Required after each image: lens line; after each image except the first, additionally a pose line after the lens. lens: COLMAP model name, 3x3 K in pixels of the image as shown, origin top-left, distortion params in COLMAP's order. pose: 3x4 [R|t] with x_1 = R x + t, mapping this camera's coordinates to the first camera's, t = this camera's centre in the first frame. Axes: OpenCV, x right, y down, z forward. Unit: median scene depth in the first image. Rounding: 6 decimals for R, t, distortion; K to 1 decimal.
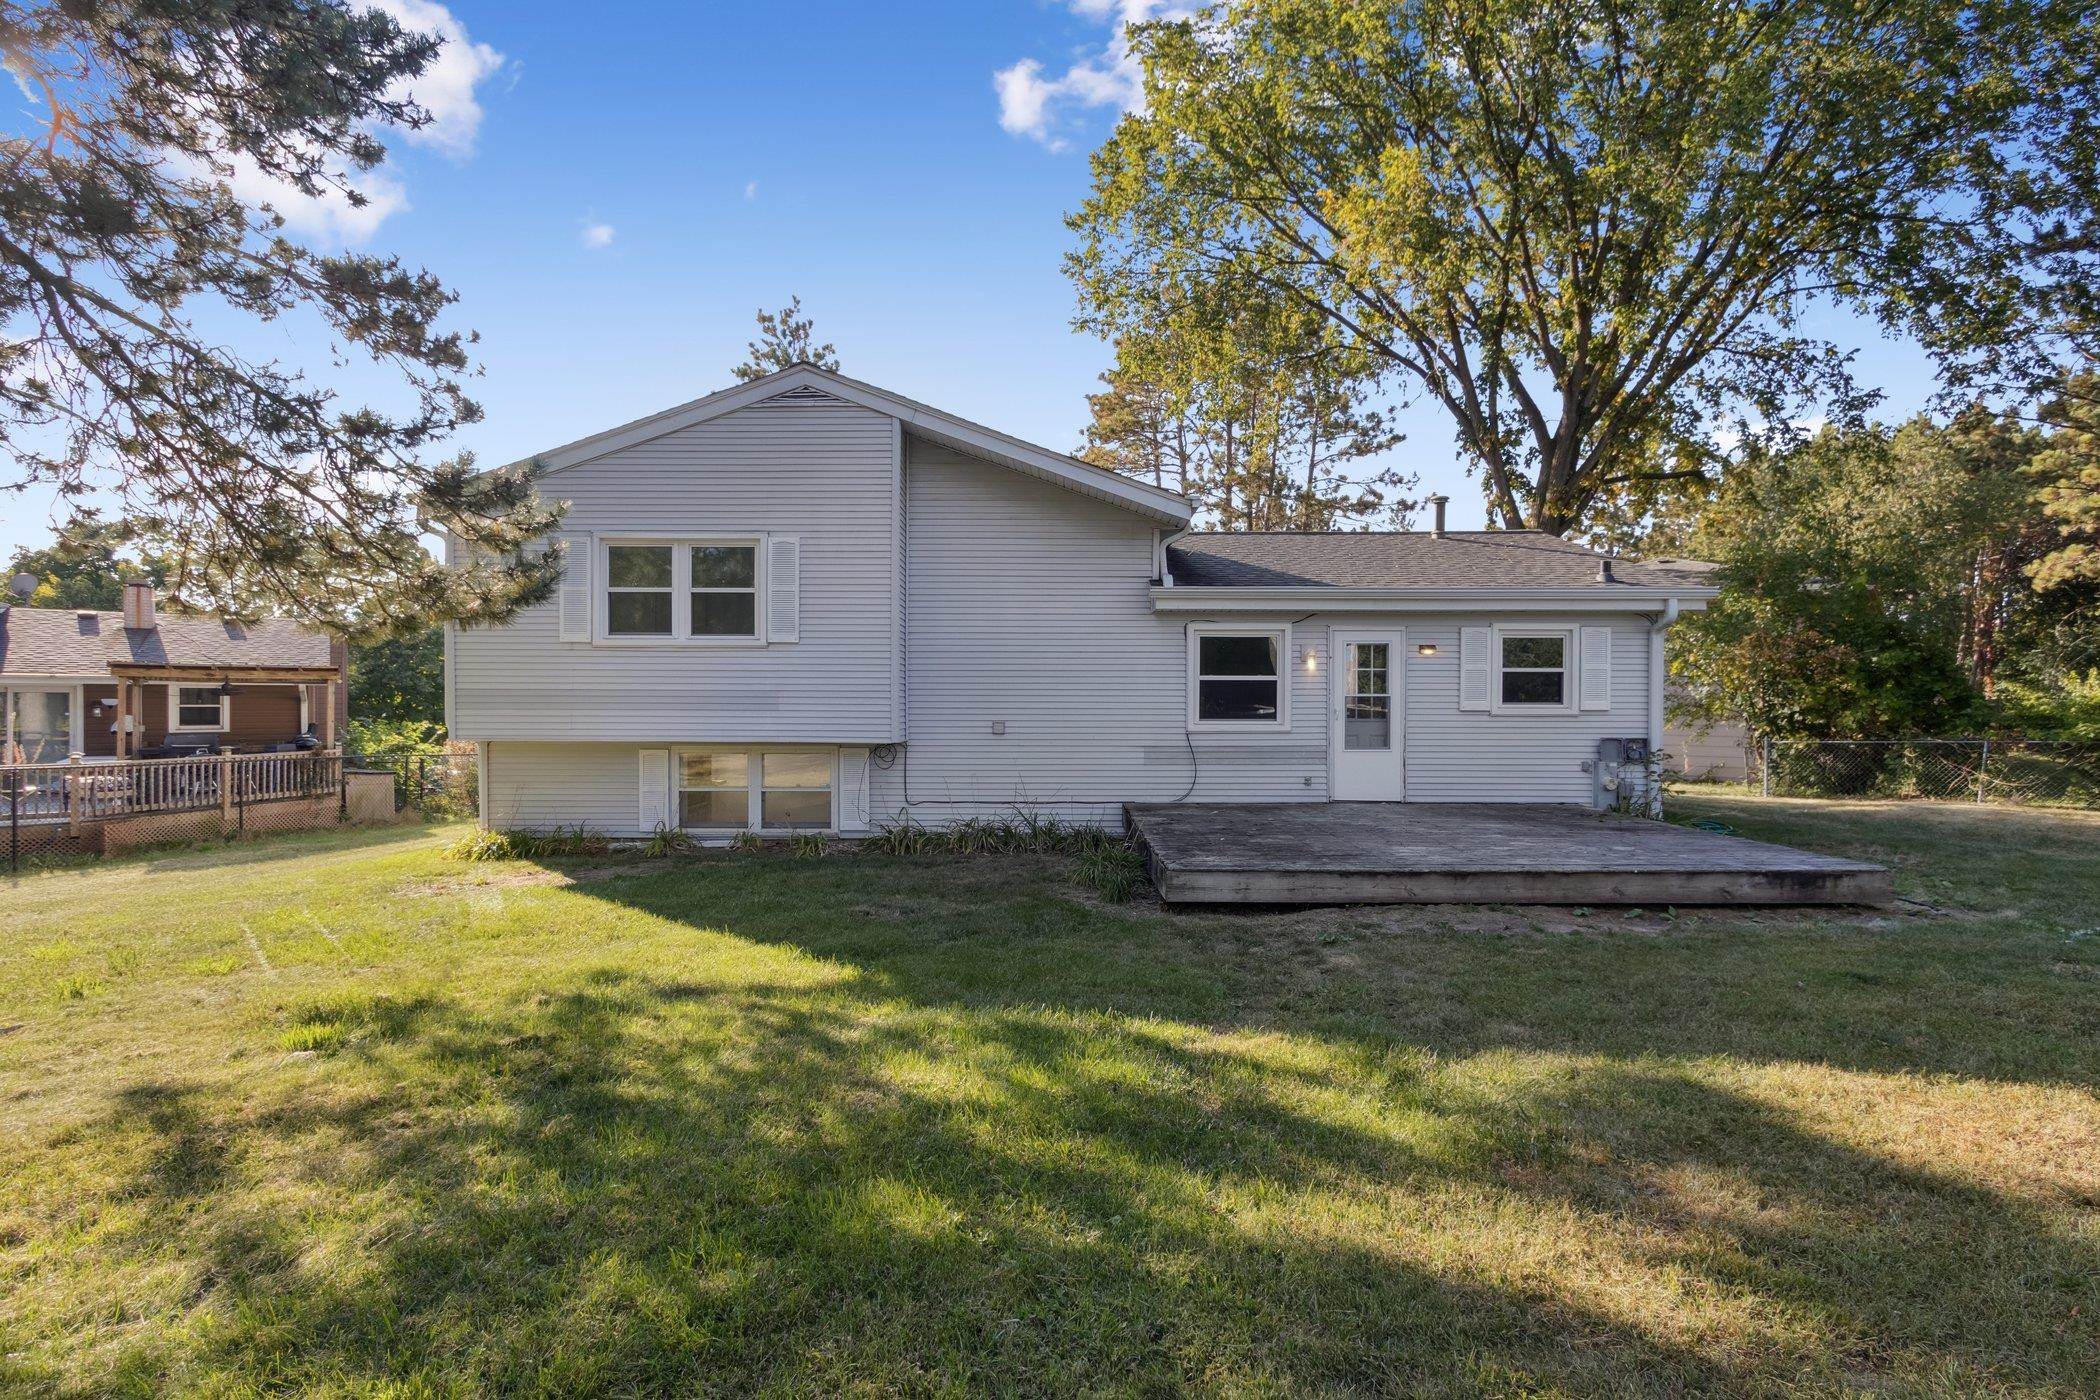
lens RADIAL K [[984.0, 0, 1041.8], [0, 984.0, 707.5], [0, 0, 1]] dist [0.005768, 0.000387]
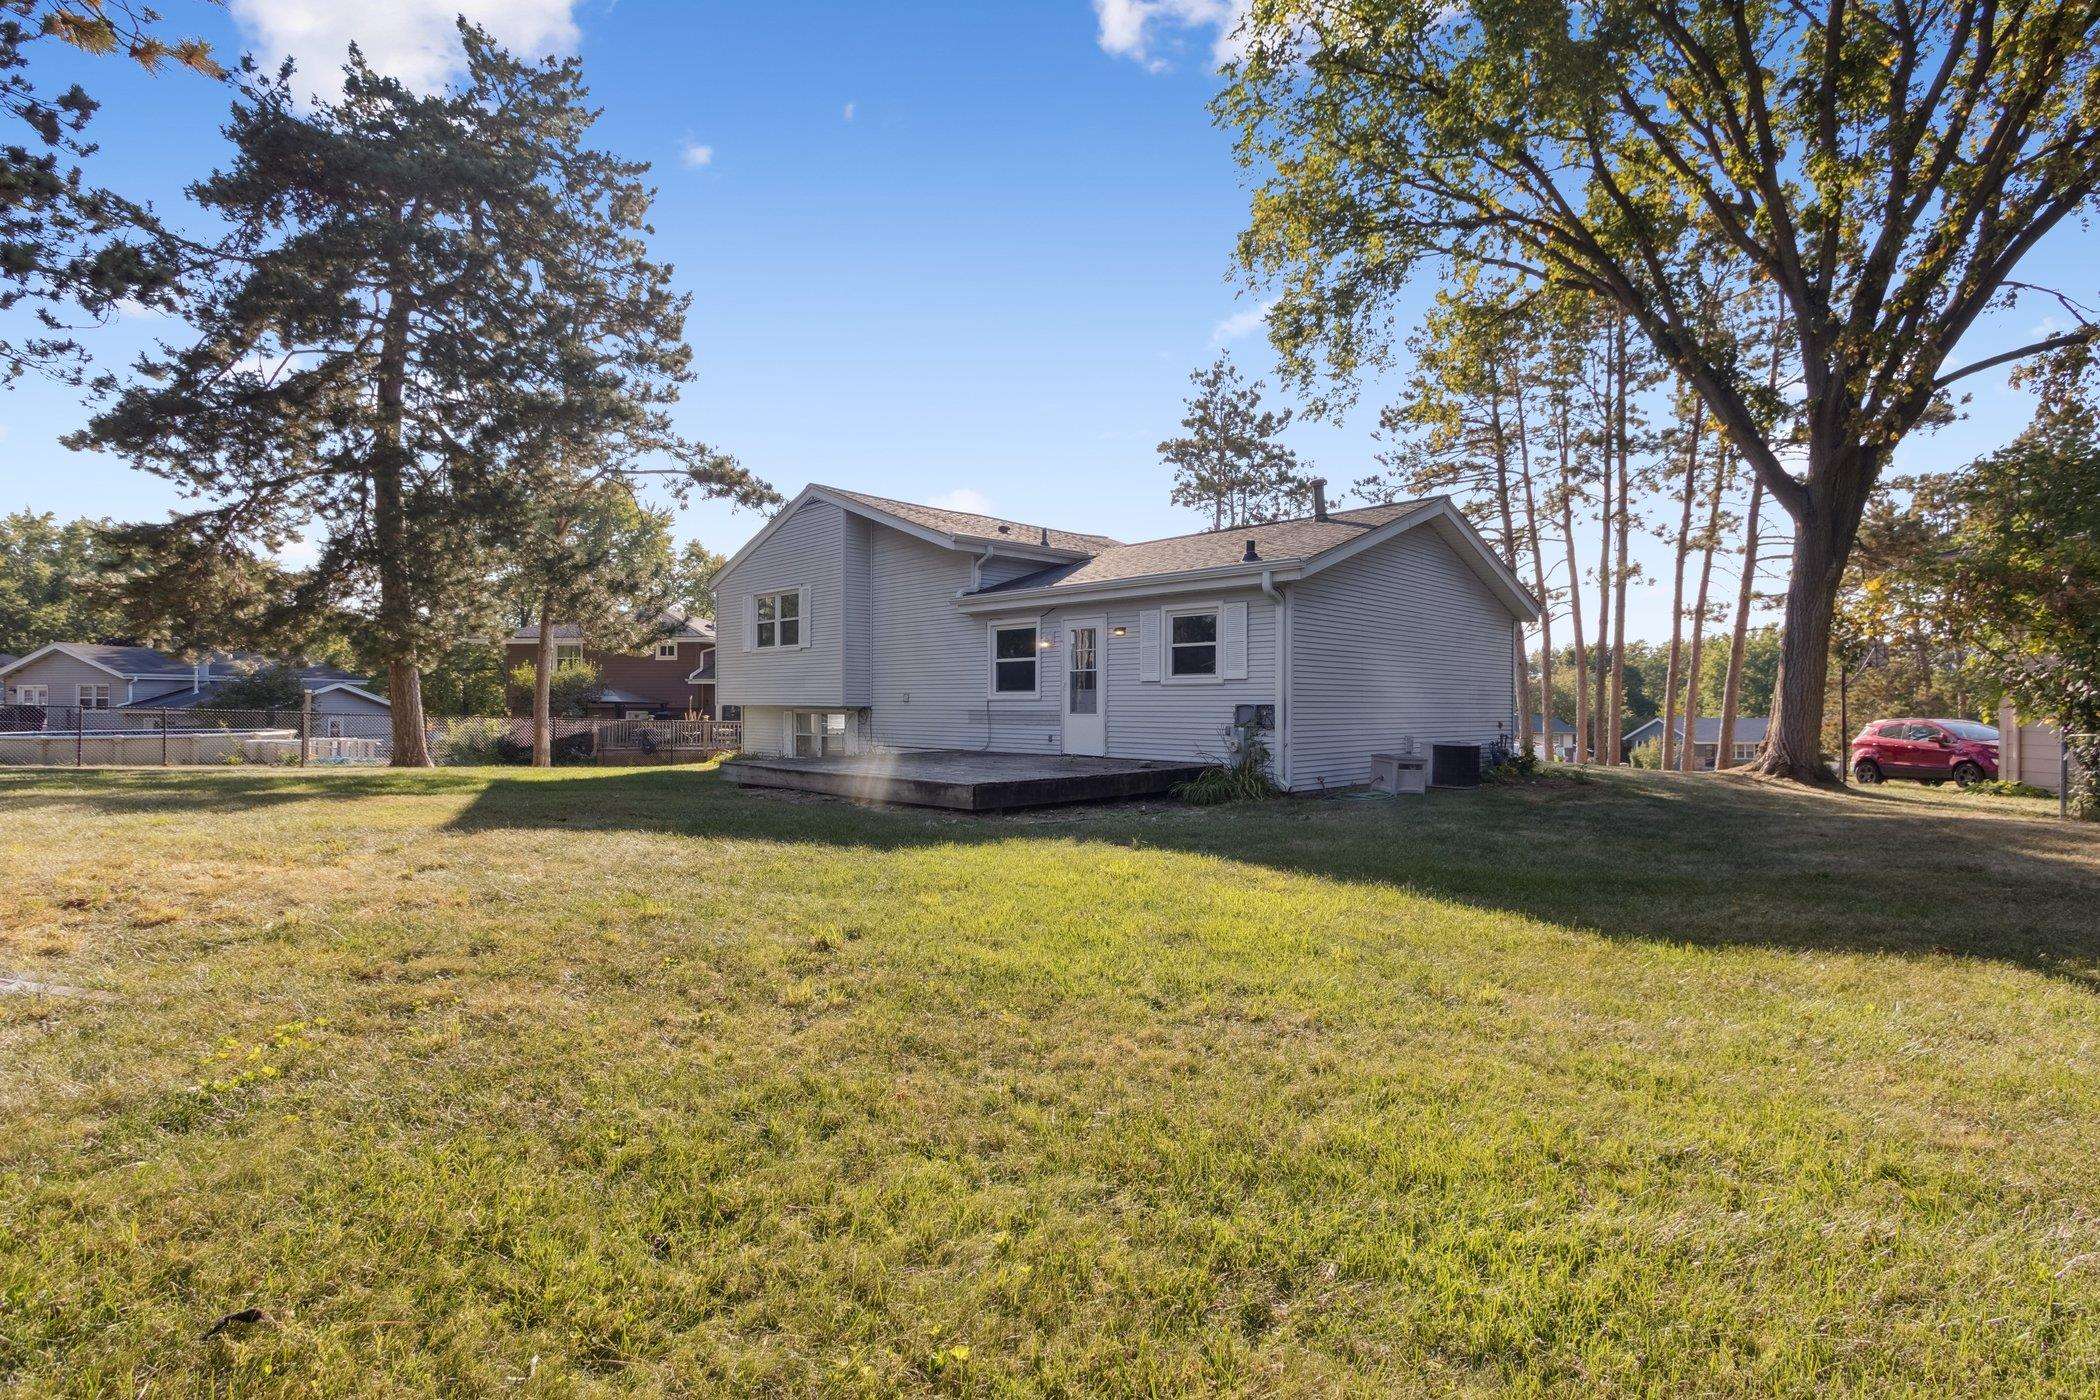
lens RADIAL K [[984.0, 0, 1055.3], [0, 984.0, 699.6], [0, 0, 1]] dist [0.005768, 0.000387]
pose [[0.722369, -0.002808, -0.691503, 1.164964], [-0.011163, 0.999814, -0.015721, 0.044326], [0.691418, 0.019075, 0.722203, 0.075484]]
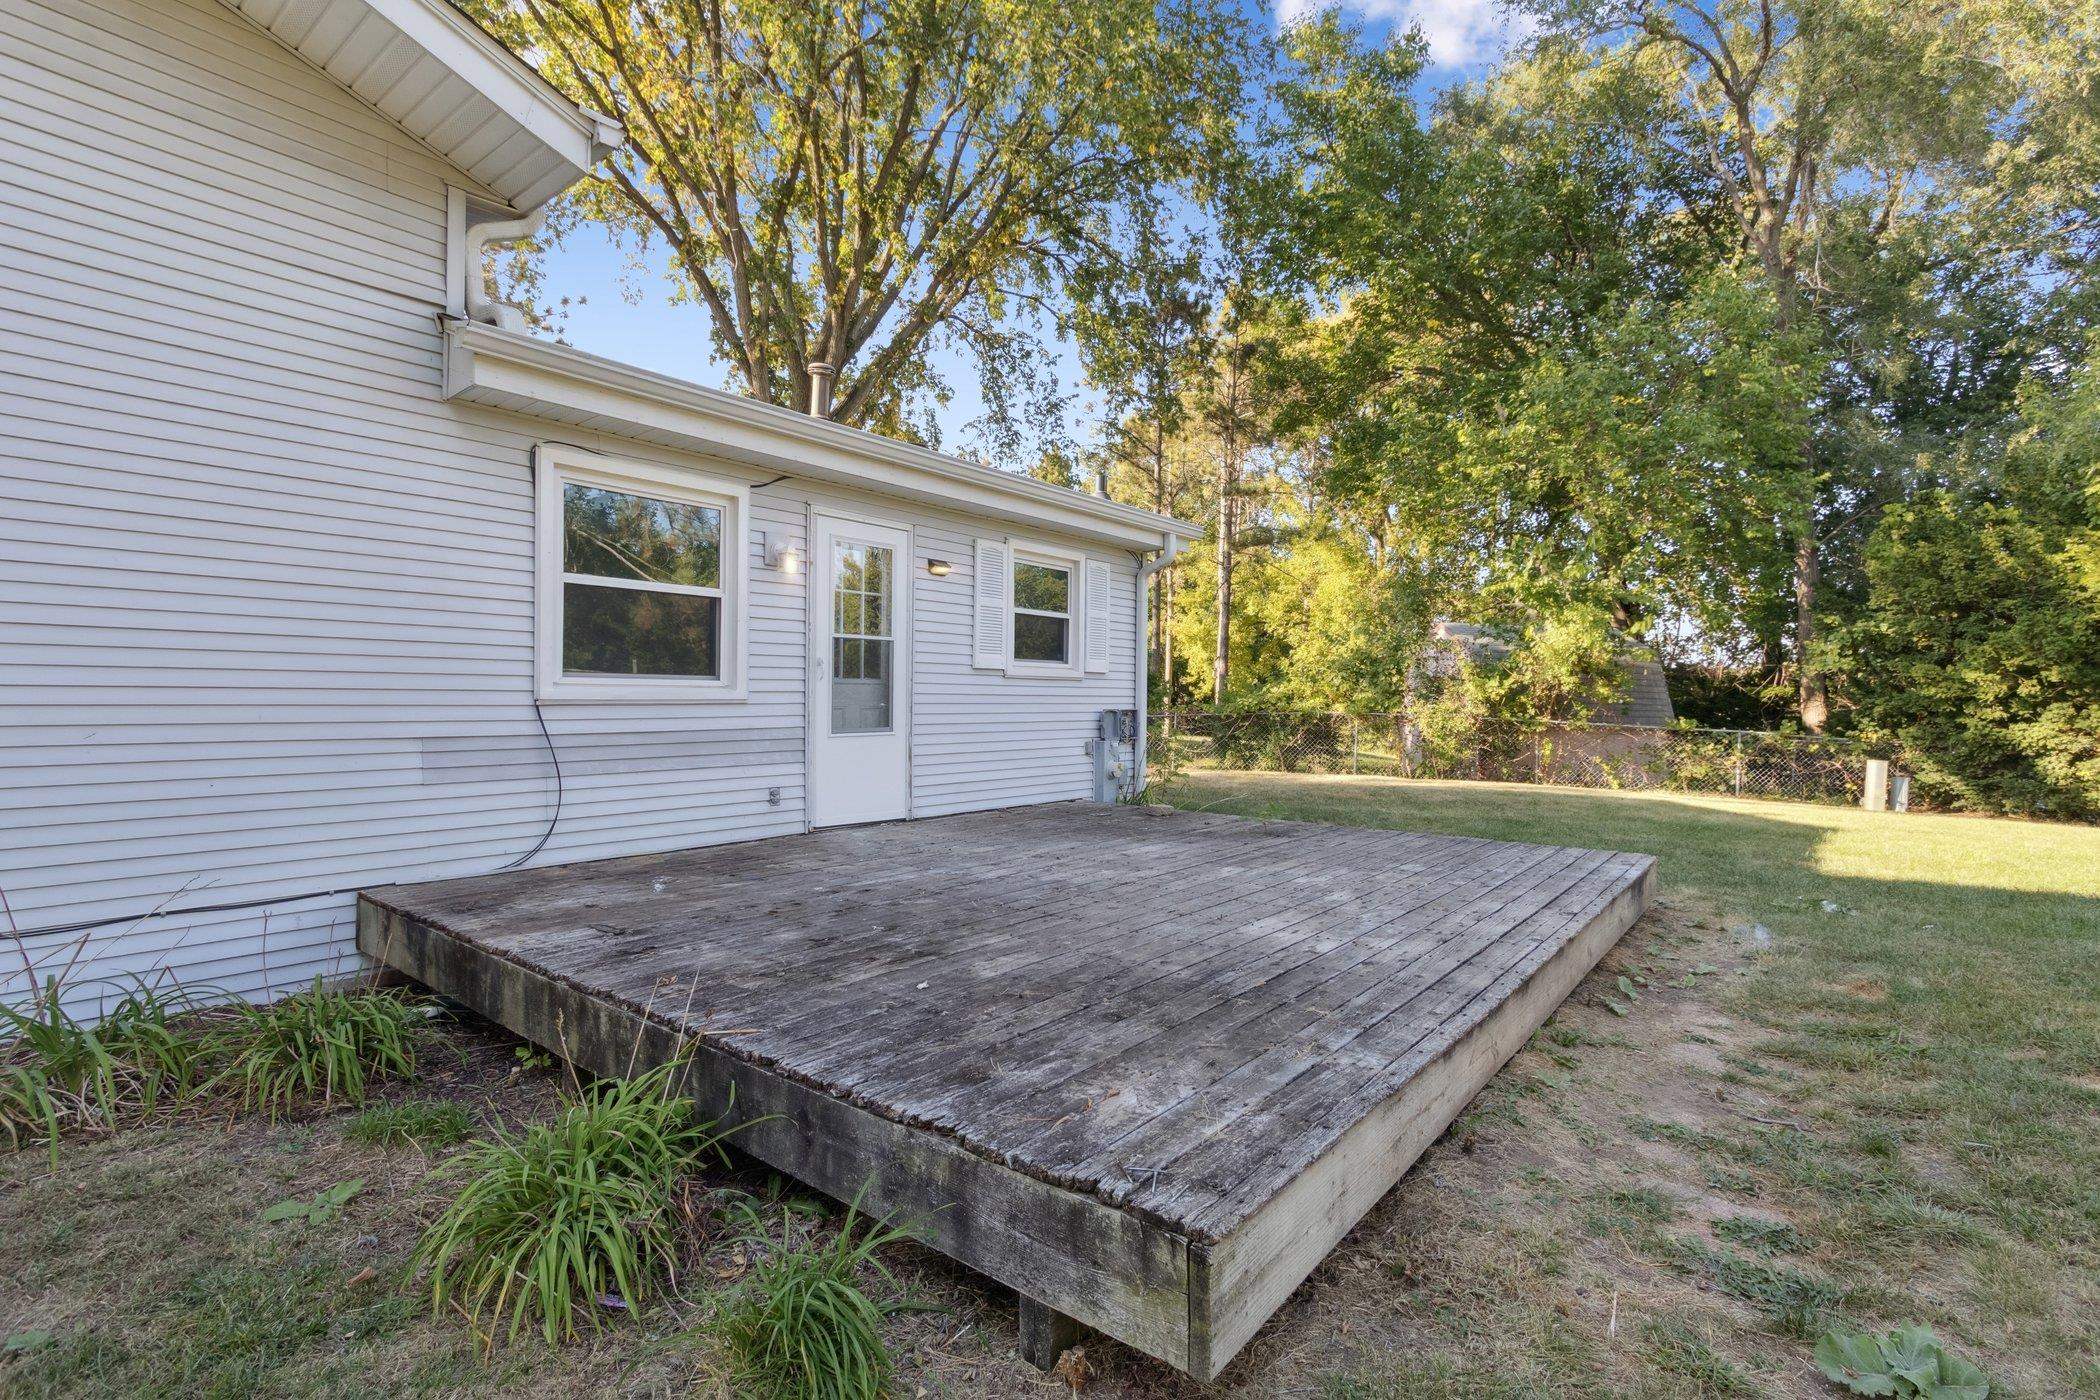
lens RADIAL K [[984.0, 0, 1045.7], [0, 984.0, 704.9], [0, 0, 1]] dist [0.005768, 0.000387]
pose [[0.615669, -0.001359, 0.788003, -0.051222], [-0.001373, 0.999995, 0.002797, 0.024910], [-0.788003, -0.002804, 0.615665, 0.567518]]
